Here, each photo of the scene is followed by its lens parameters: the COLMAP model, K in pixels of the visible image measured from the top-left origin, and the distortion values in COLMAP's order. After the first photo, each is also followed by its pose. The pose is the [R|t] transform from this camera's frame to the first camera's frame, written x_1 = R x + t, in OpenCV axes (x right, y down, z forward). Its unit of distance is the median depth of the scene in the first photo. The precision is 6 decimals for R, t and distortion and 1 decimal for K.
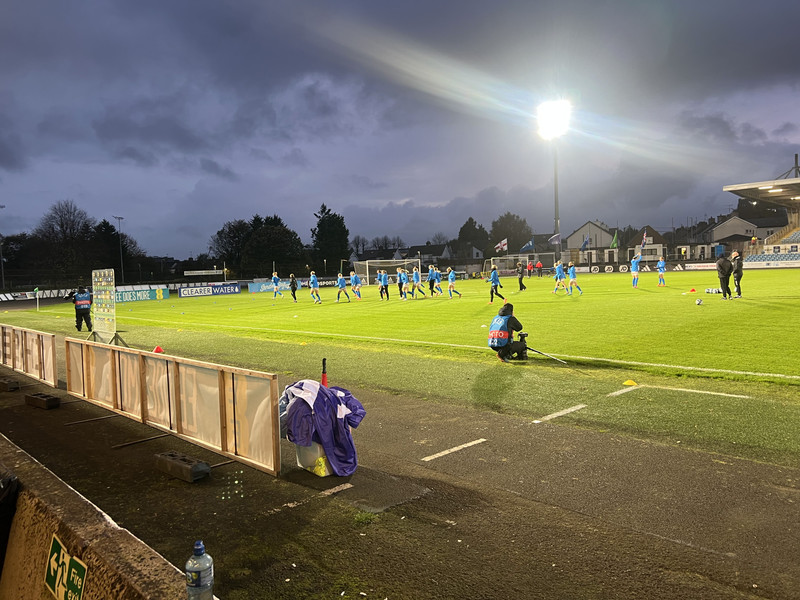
lens RADIAL K [[589.0, 0, 398.5], [0, 589.0, 303.5], [0, 0, 1]] dist [0.055906, -0.059063]
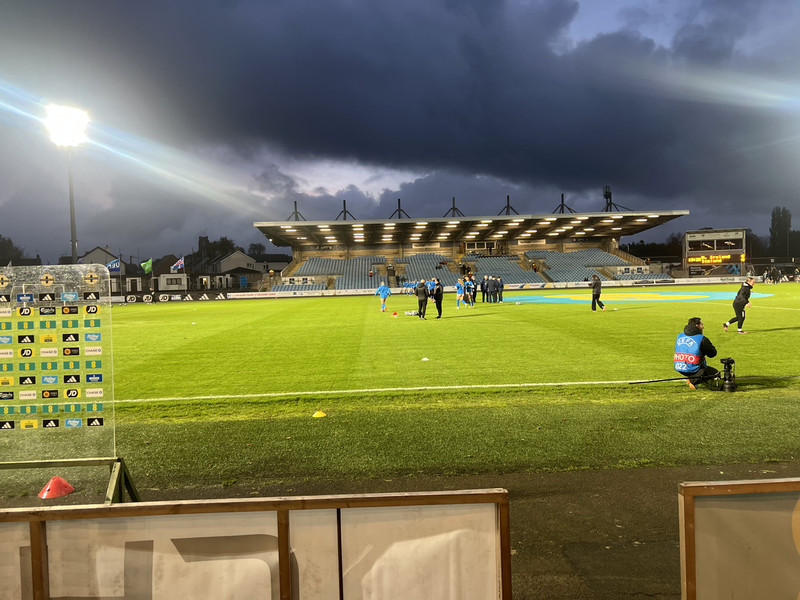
lens RADIAL K [[589.0, 0, 398.5], [0, 589.0, 300.1], [0, 0, 1]] dist [0.055906, -0.059063]
pose [[0.671281, -0.005991, 0.741179, -0.074266], [0.048948, 0.998143, -0.036264, -0.001984], [-0.739585, 0.060623, 0.670327, 0.081962]]
